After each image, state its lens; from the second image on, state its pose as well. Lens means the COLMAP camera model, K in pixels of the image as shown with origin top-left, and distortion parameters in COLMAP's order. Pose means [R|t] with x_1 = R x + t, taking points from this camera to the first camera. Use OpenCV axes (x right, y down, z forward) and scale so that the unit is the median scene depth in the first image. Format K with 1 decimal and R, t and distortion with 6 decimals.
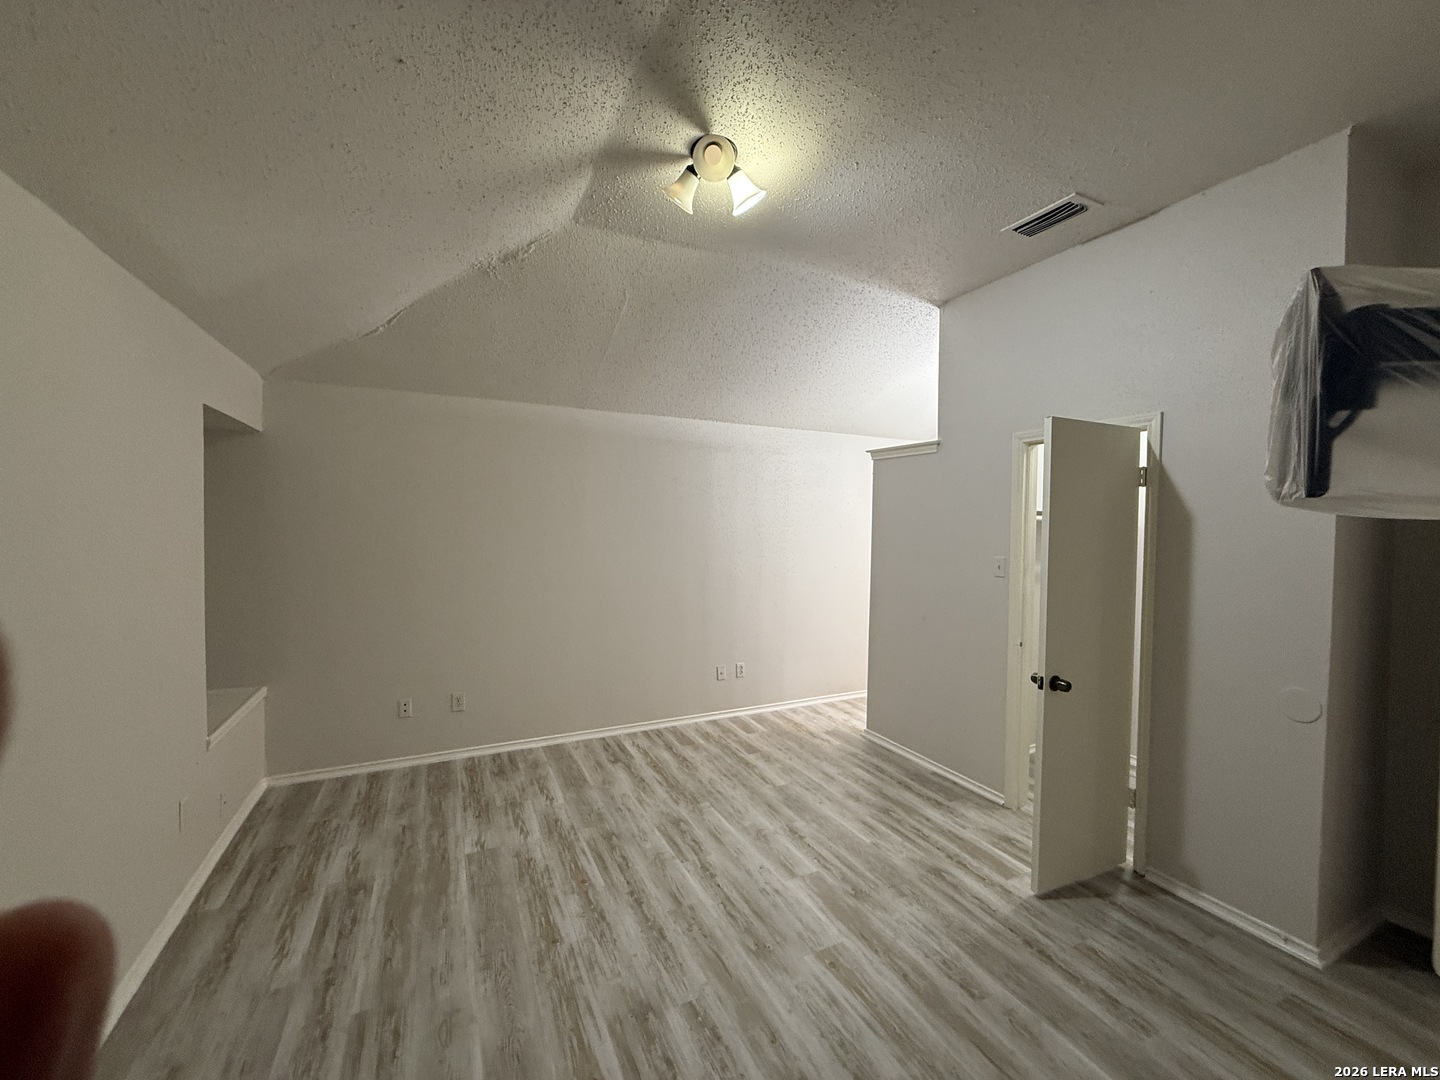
lens RADIAL K [[571.7, 0, 717.2], [0, 571.7, 538.6], [0, 0, 1]] dist [0.000420, 0.000229]
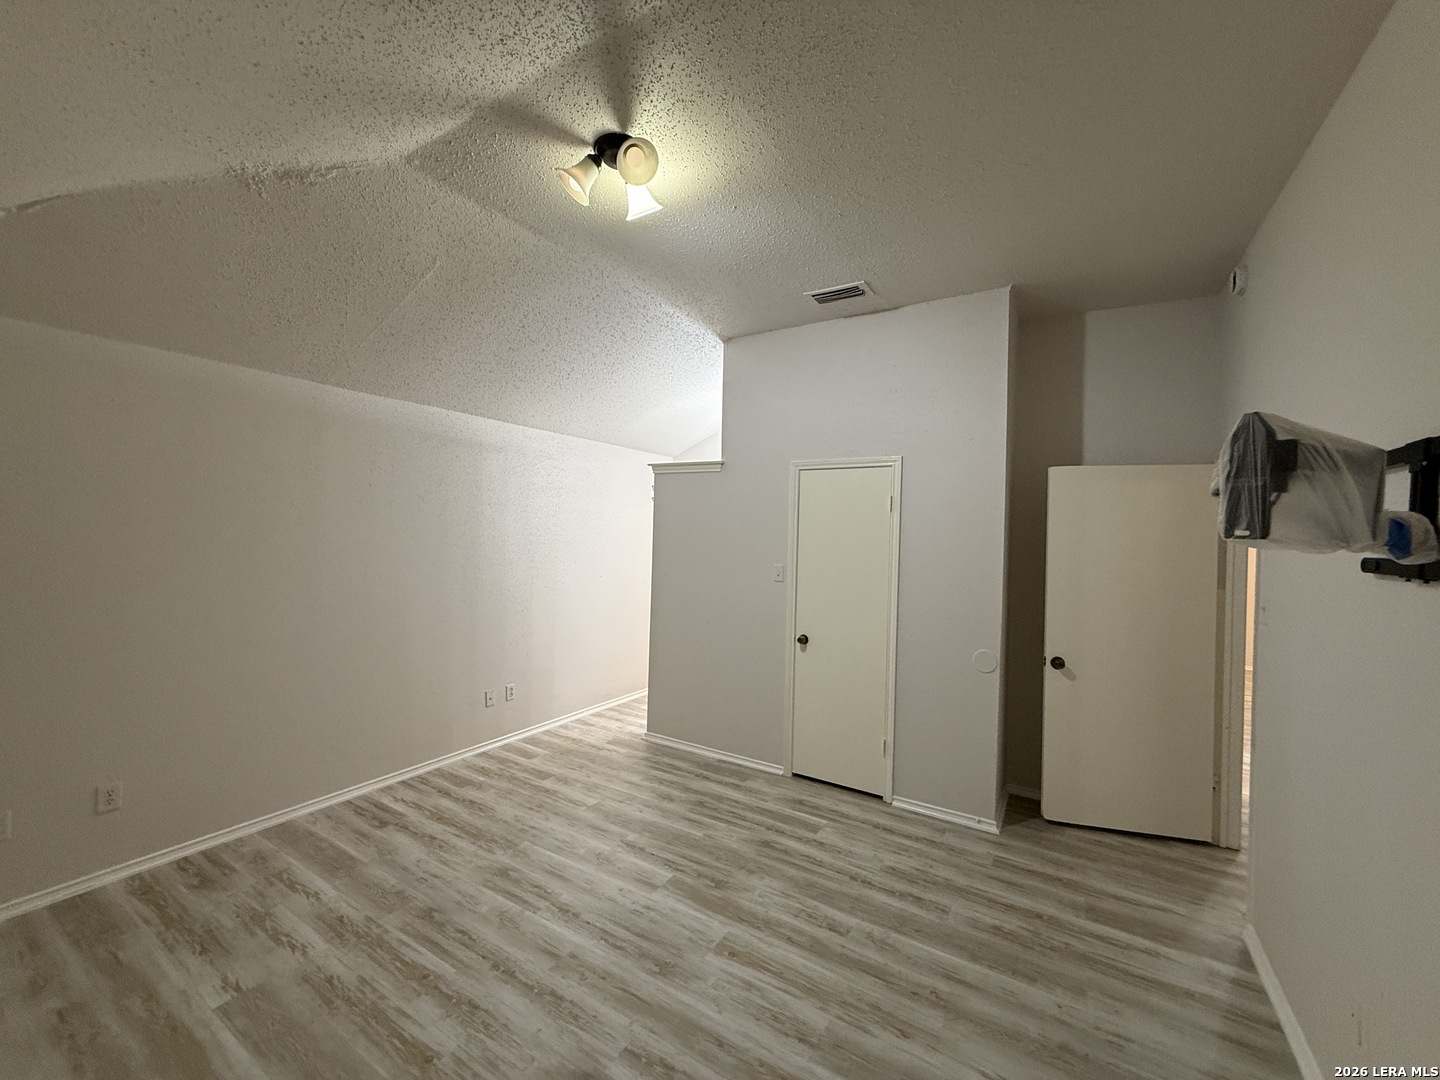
lens RADIAL K [[571.7, 0, 716.7], [0, 571.7, 538.1], [0, 0, 1]] dist [0.000420, 0.000229]
pose [[0.847207, 0.005753, 0.531231, -0.303057], [-0.000191, 0.999945, -0.010524, -0.012349], [-0.531262, 0.008814, 0.847161, 0.084997]]
